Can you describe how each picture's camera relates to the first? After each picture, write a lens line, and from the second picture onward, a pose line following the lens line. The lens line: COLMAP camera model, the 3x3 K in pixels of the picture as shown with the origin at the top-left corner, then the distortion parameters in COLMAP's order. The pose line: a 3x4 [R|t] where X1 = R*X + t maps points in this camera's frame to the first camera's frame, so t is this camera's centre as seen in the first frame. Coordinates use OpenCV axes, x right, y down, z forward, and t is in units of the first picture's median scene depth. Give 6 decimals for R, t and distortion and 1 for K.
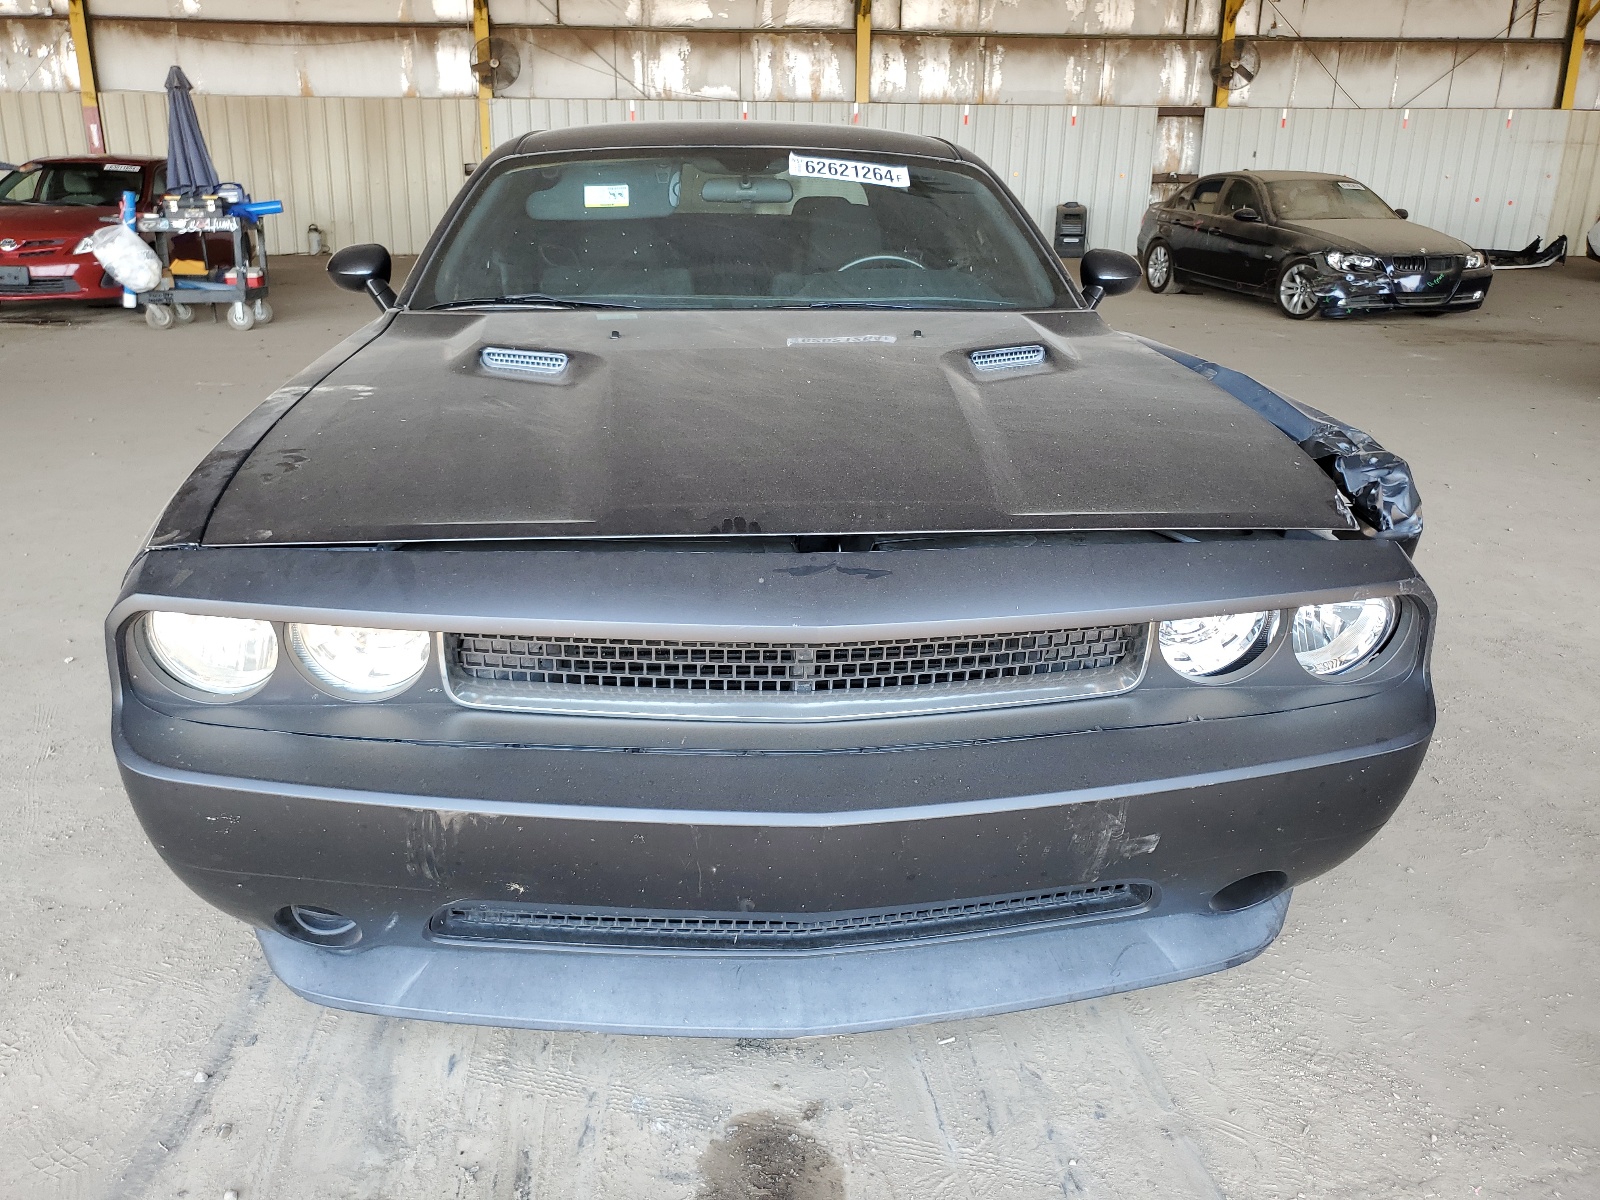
lens RADIAL K [[1343.1, 0, 800.4], [0, 1343.1, 589.0], [0, 0, 1]] dist [0.013814, 0.002823]
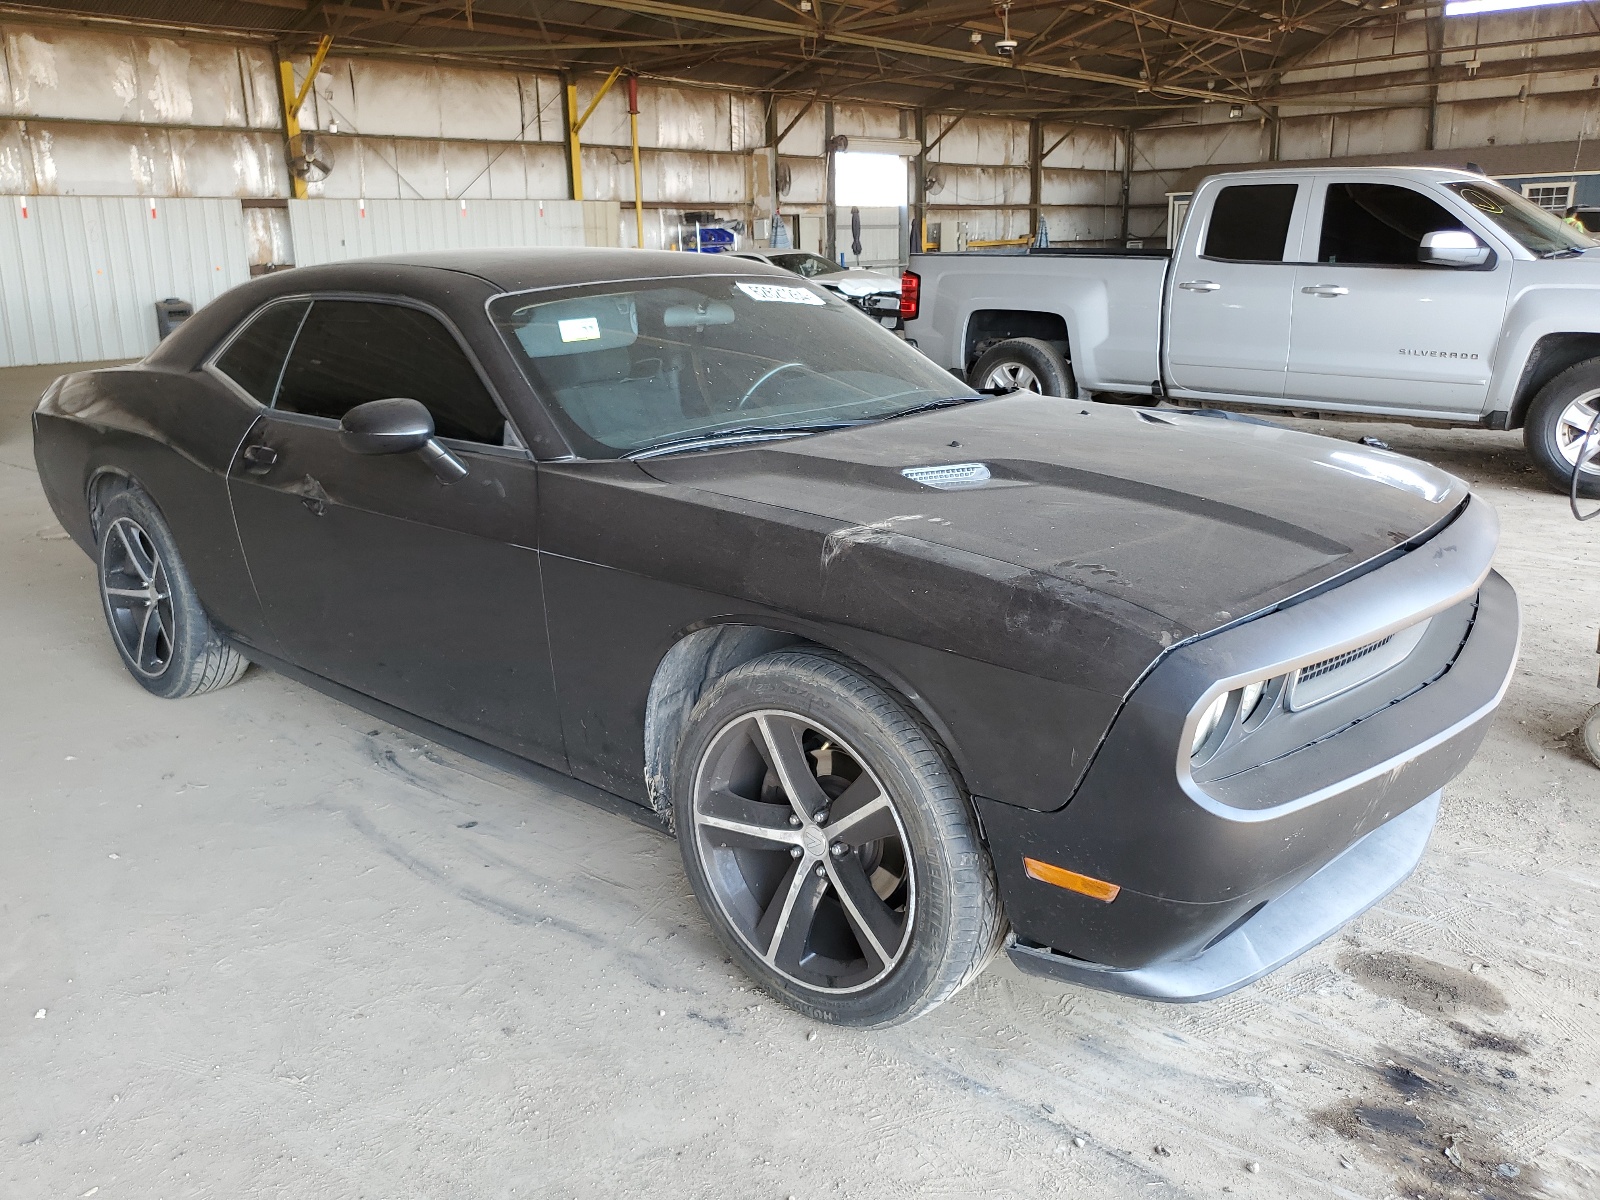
lens RADIAL K [[1343.1, 0, 806.1], [0, 1343.1, 598.4], [0, 0, 1]] dist [0.013814, 0.002823]
pose [[0.688759, -0.213524, 0.692834, -0.196421], [0.244404, 0.968090, 0.055389, -0.028404], [-0.682552, 0.131182, 0.718967, 0.047408]]
